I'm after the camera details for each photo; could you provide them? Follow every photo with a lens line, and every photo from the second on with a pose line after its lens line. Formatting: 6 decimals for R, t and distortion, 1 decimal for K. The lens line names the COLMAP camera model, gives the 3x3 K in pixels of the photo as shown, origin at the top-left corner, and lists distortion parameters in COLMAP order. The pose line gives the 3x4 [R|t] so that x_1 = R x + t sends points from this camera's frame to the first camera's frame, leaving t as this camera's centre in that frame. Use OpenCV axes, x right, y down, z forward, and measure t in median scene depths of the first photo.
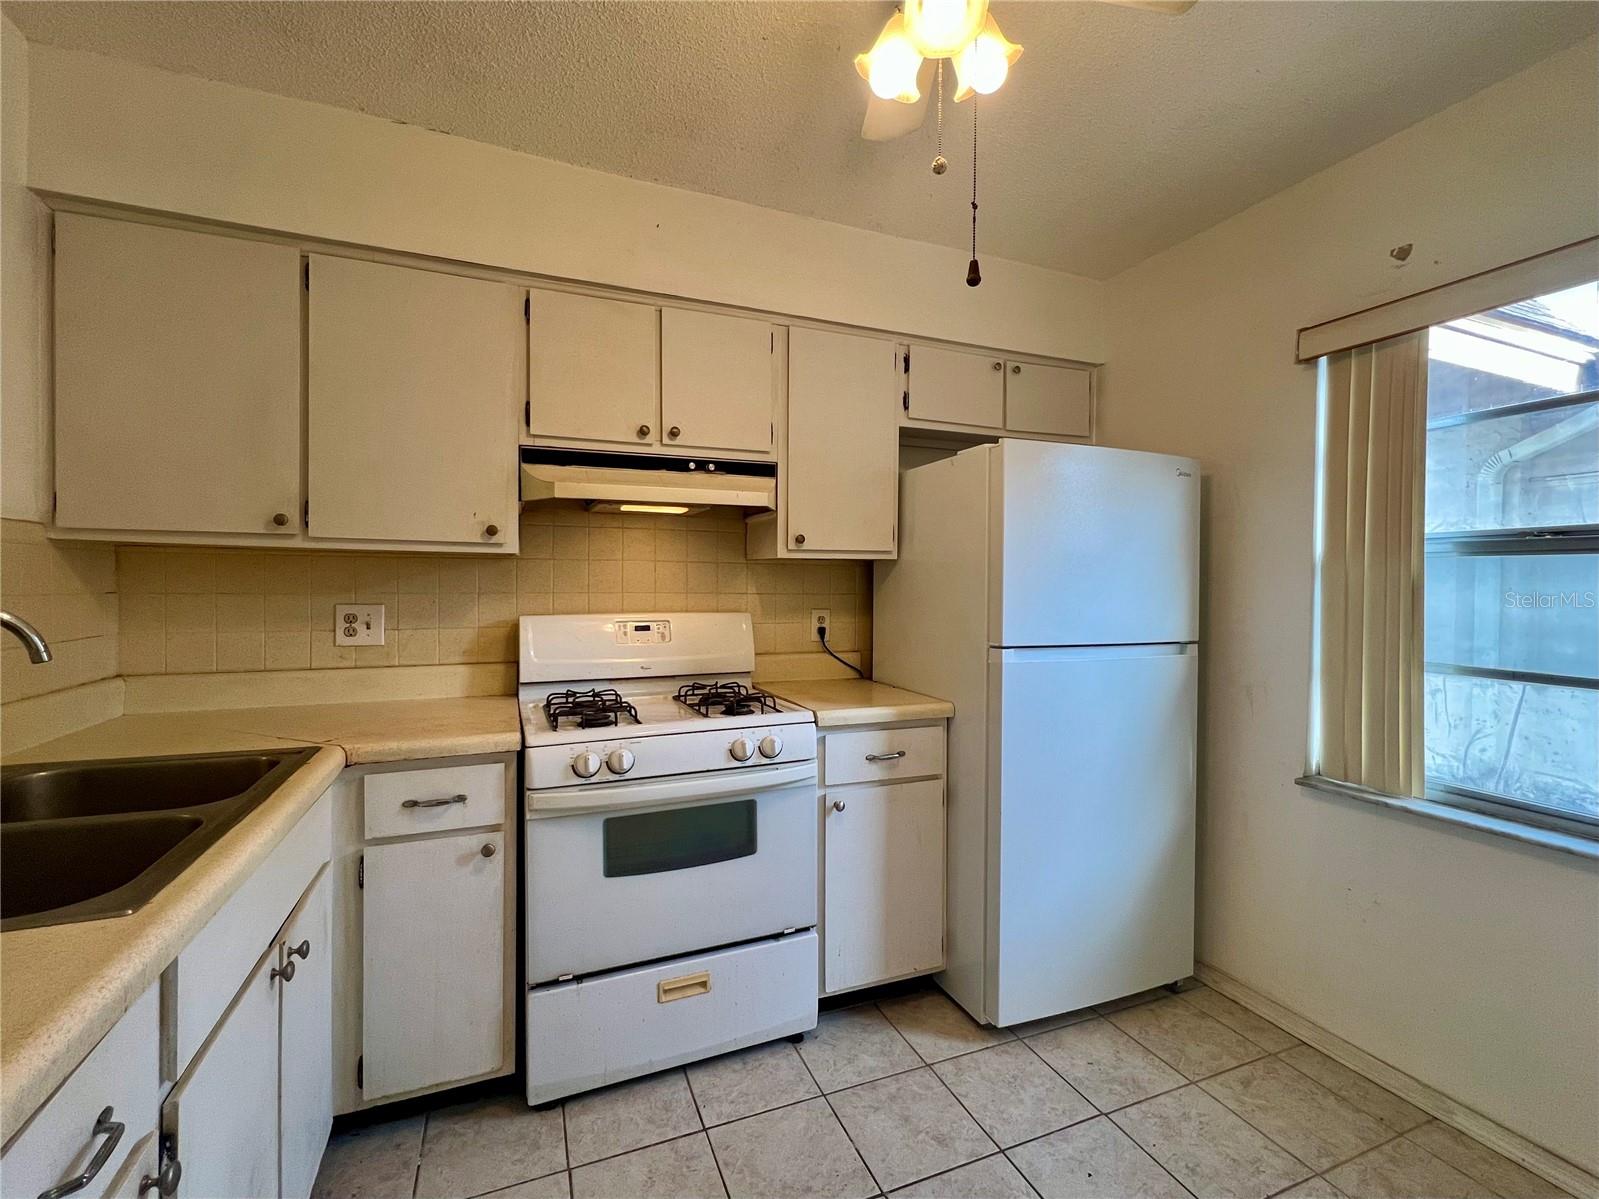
lens RADIAL K [[682.3, 0, 797.4], [0, 682.3, 593.1], [0, 0, 1]] dist [0.001255, 0.000063]
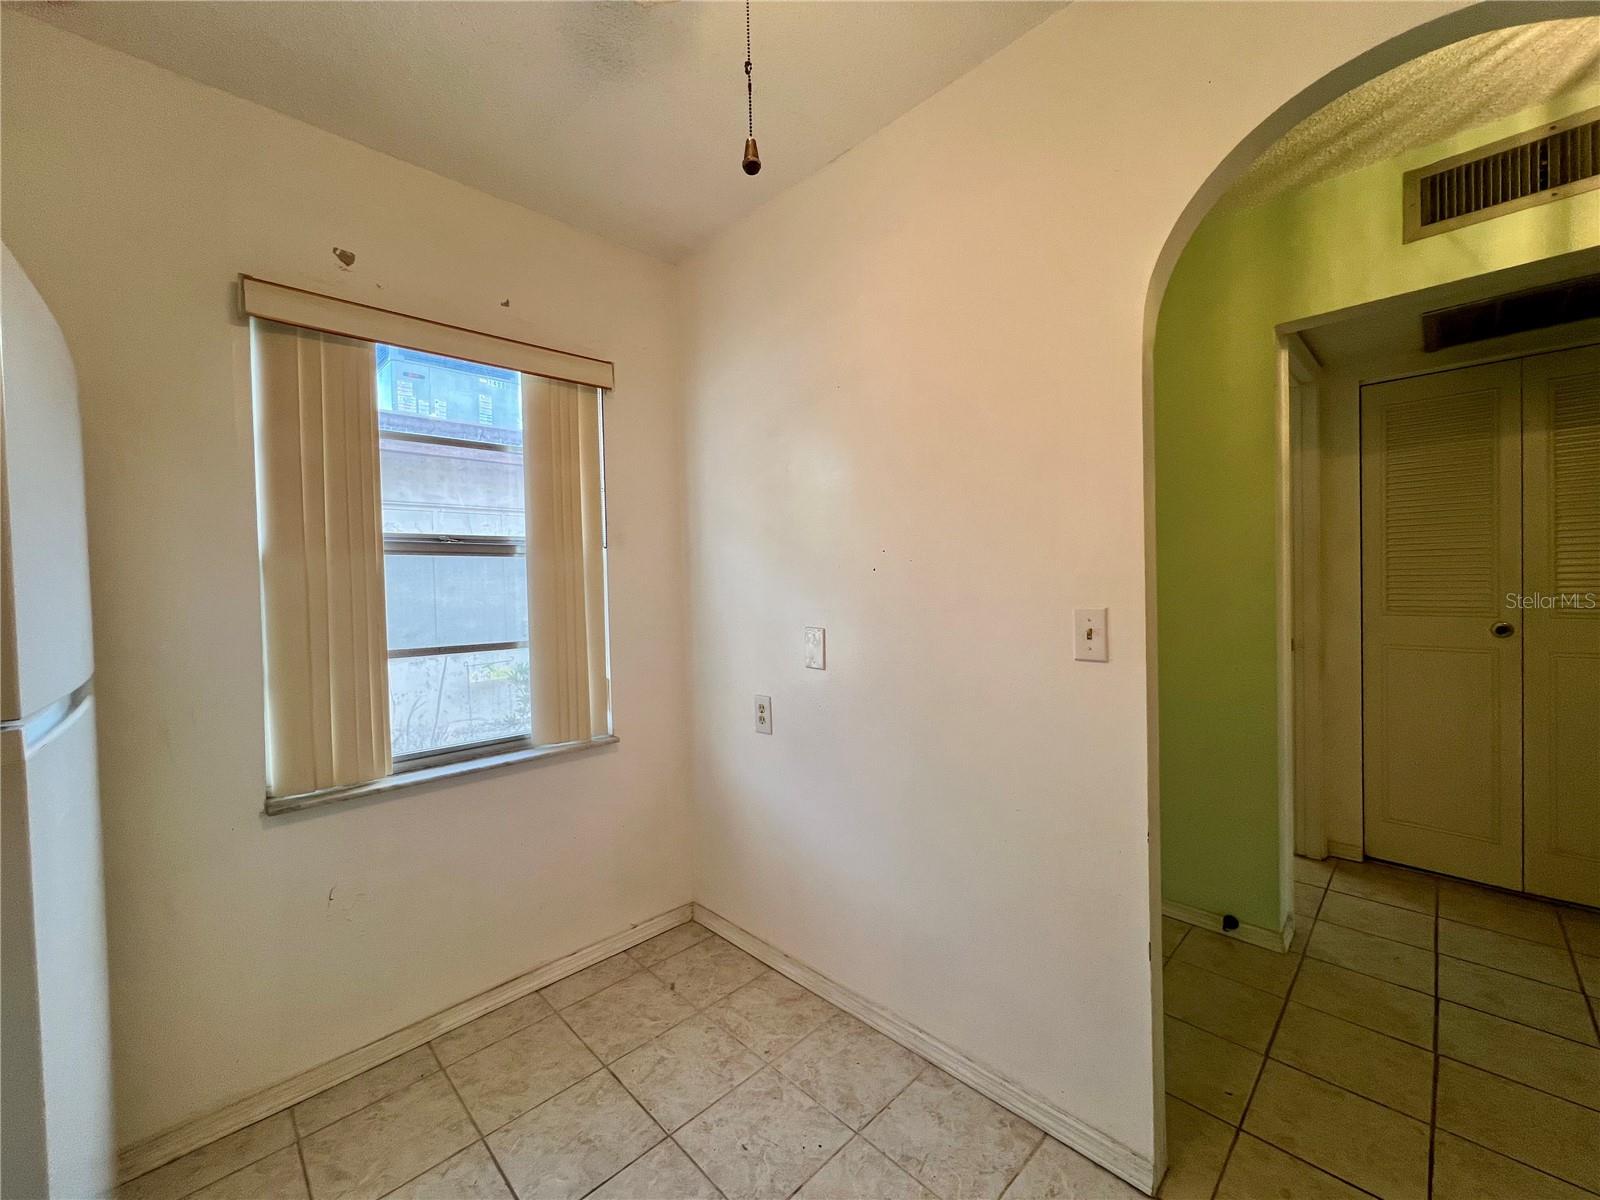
lens RADIAL K [[643.6, 0, 777.8], [0, 643.6, 597.8], [0, 0, 1]] dist [-0.000192, -0.000093]
pose [[-0.357088, -0.016280, 0.933929, -0.262791], [0.035945, 0.998868, 0.031155, 0.007687], [-0.933379, 0.044695, -0.356099, 0.764020]]
